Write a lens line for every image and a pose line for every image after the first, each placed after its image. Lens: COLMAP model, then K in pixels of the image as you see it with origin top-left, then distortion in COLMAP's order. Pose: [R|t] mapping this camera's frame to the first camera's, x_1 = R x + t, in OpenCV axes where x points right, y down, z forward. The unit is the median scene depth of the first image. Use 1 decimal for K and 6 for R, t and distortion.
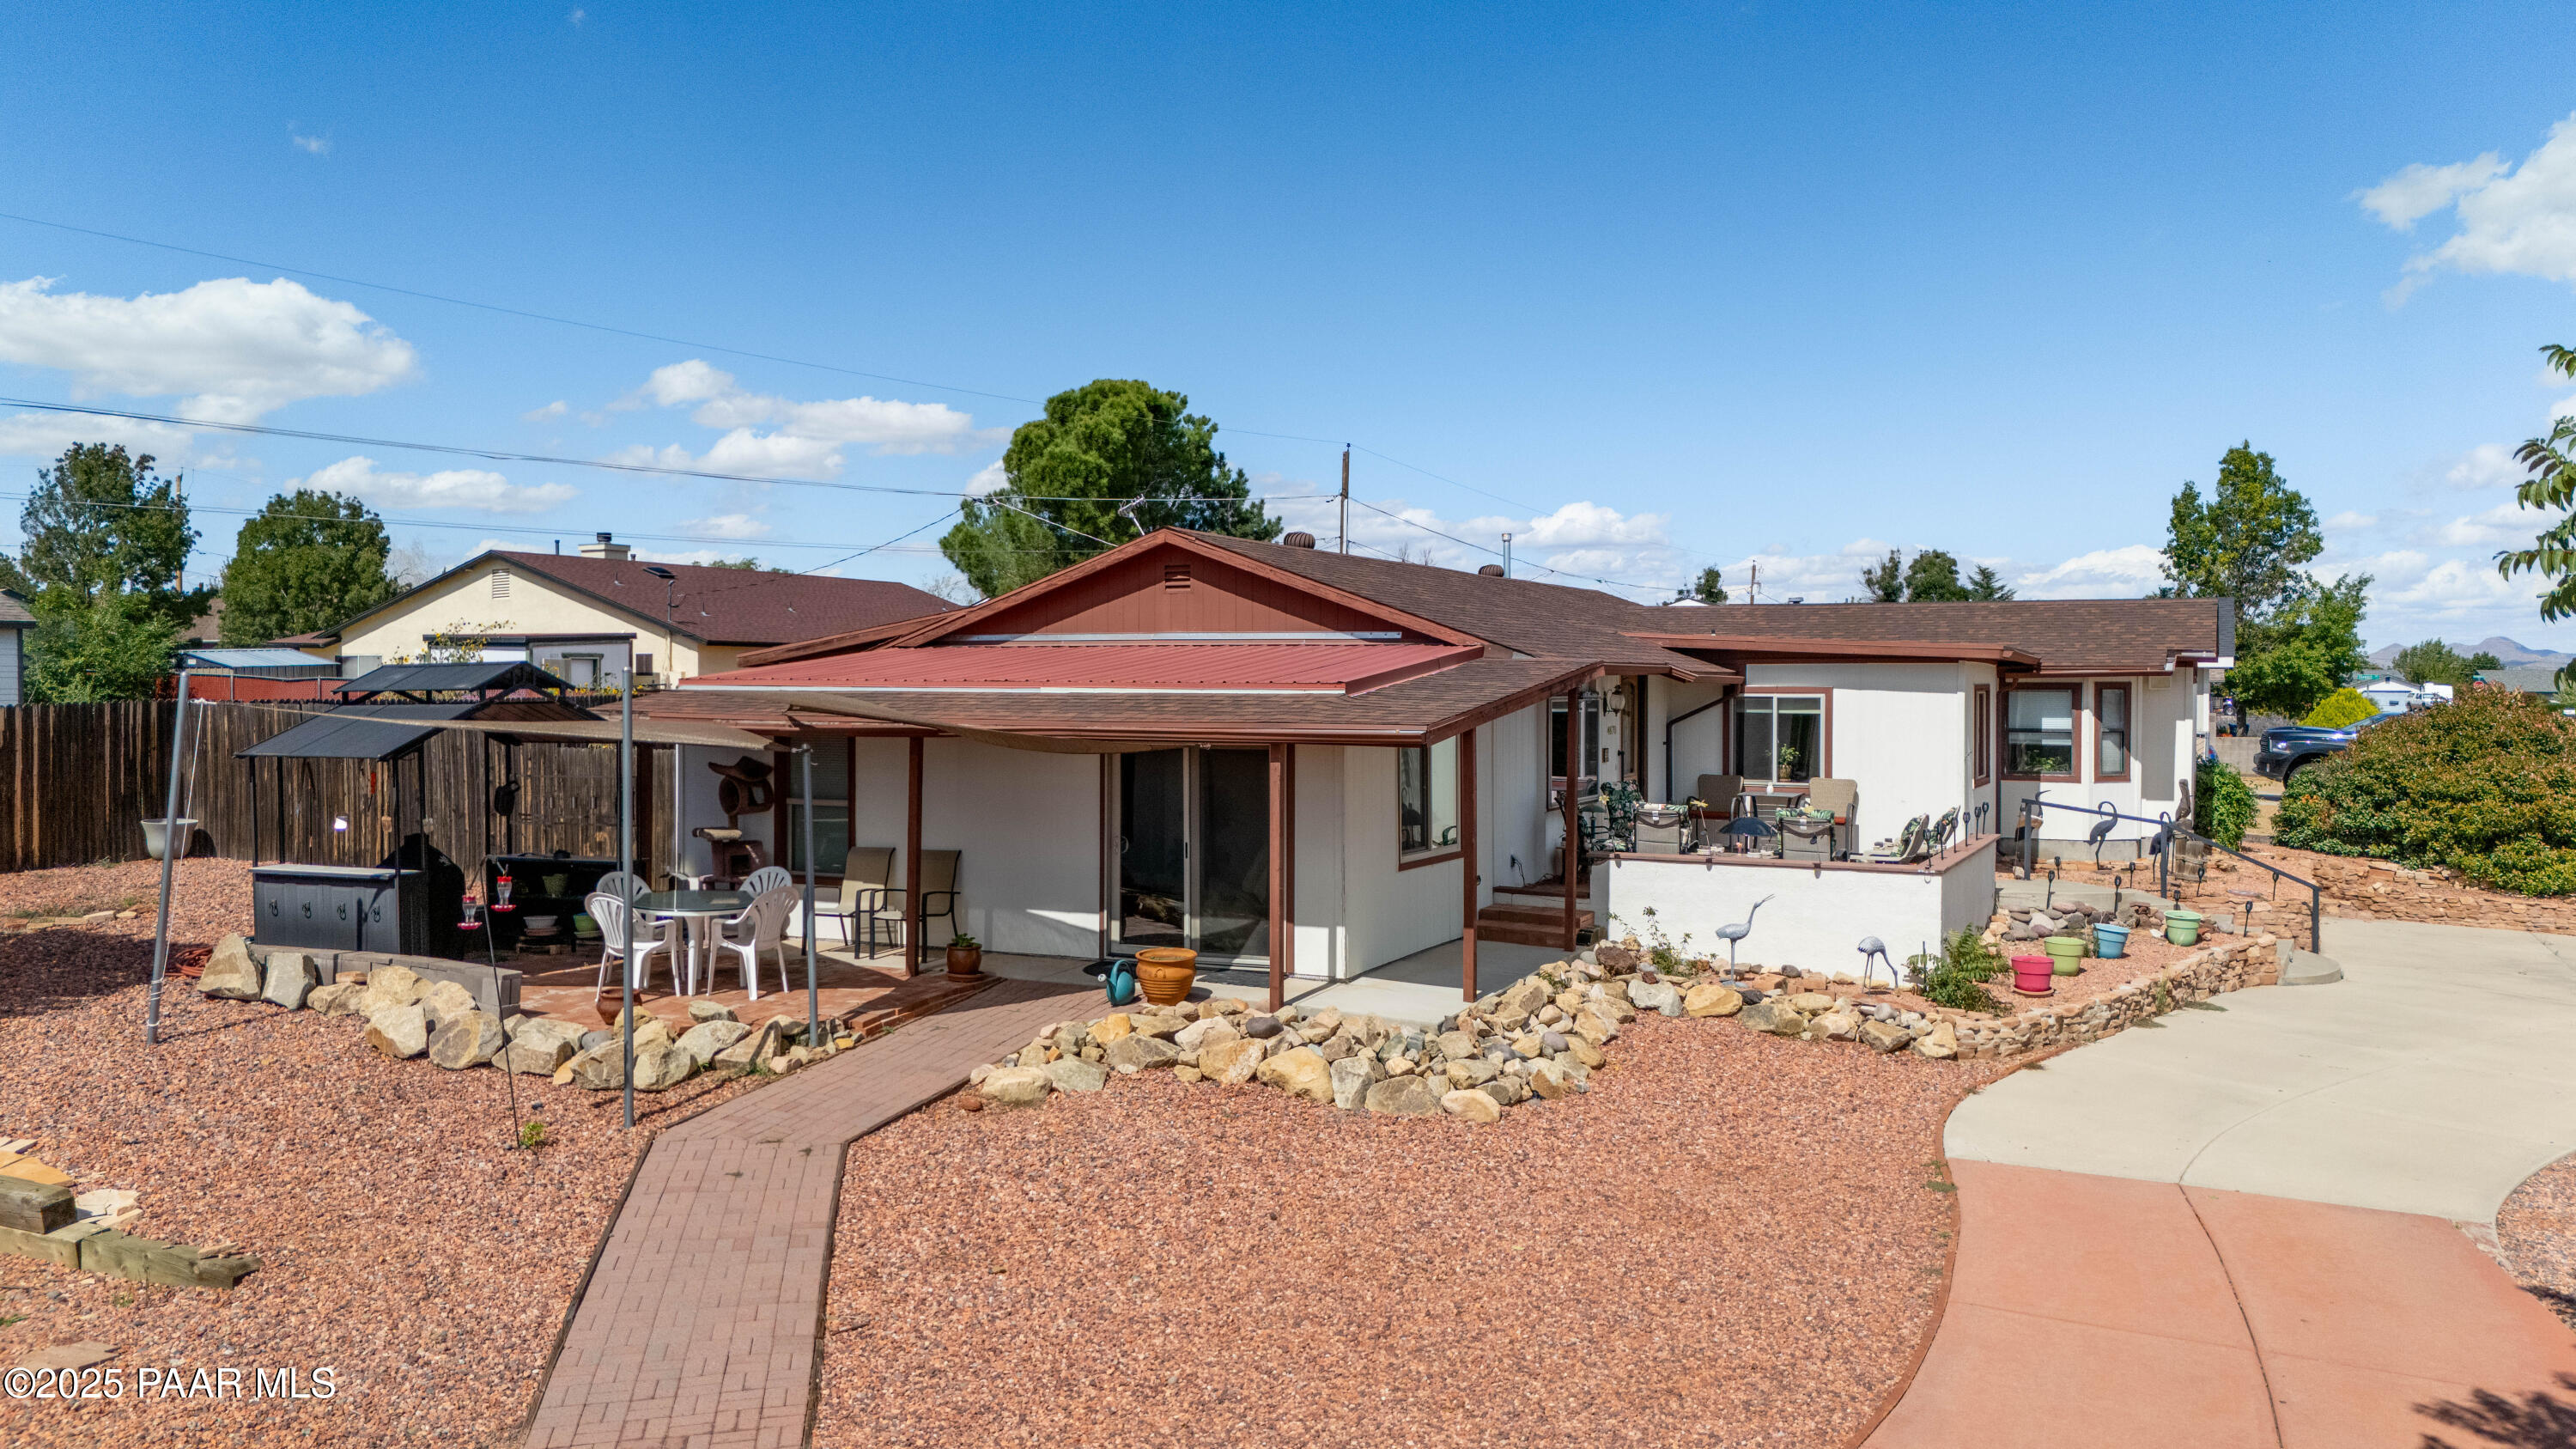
lens RADIAL K [[1880.5, 0, 1288.7], [0, 1880.5, 671.4], [0, 0, 1]] dist [-0.001830, -0.001288]
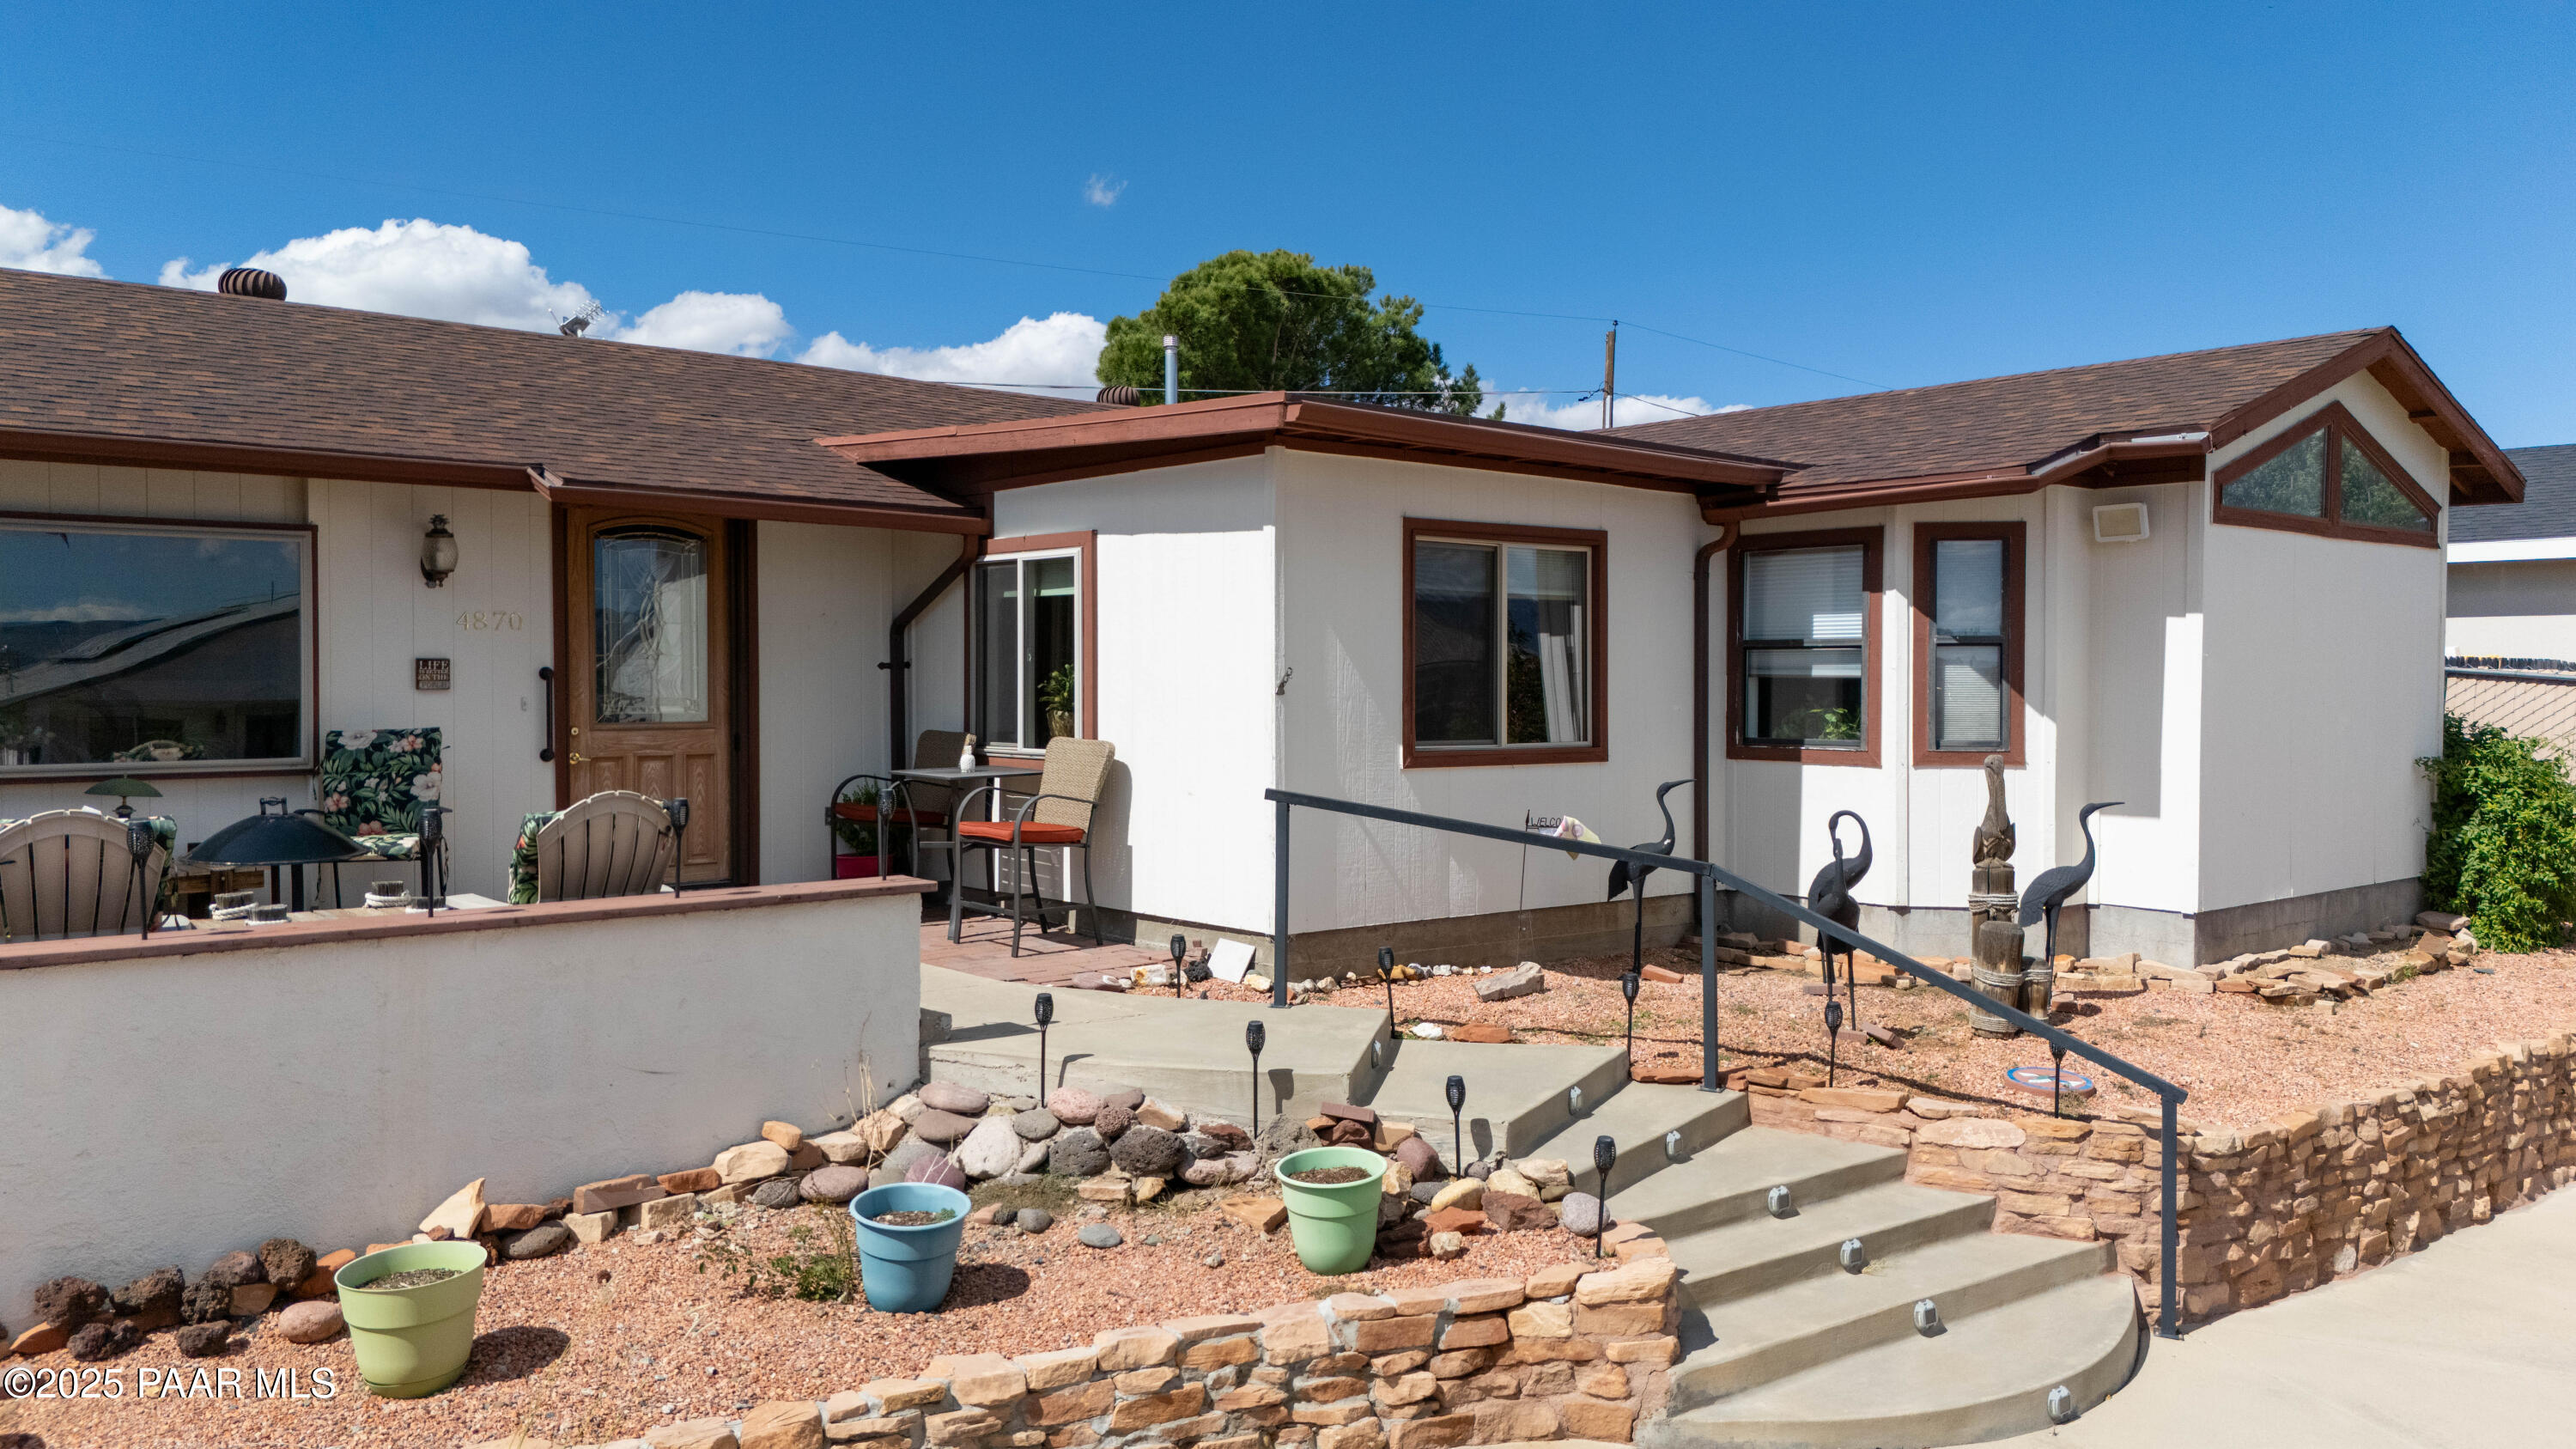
lens RADIAL K [[1901.8, 0, 1295.9], [0, 1901.8, 695.2], [0, 0, 1]] dist [0.083999, -0.070778]
pose [[0.923406, 0.005145, -0.383790, 0.477094], [-0.000001, 0.999910, 0.013403, 0.038686], [0.383825, -0.012376, 0.923323, 0.570986]]
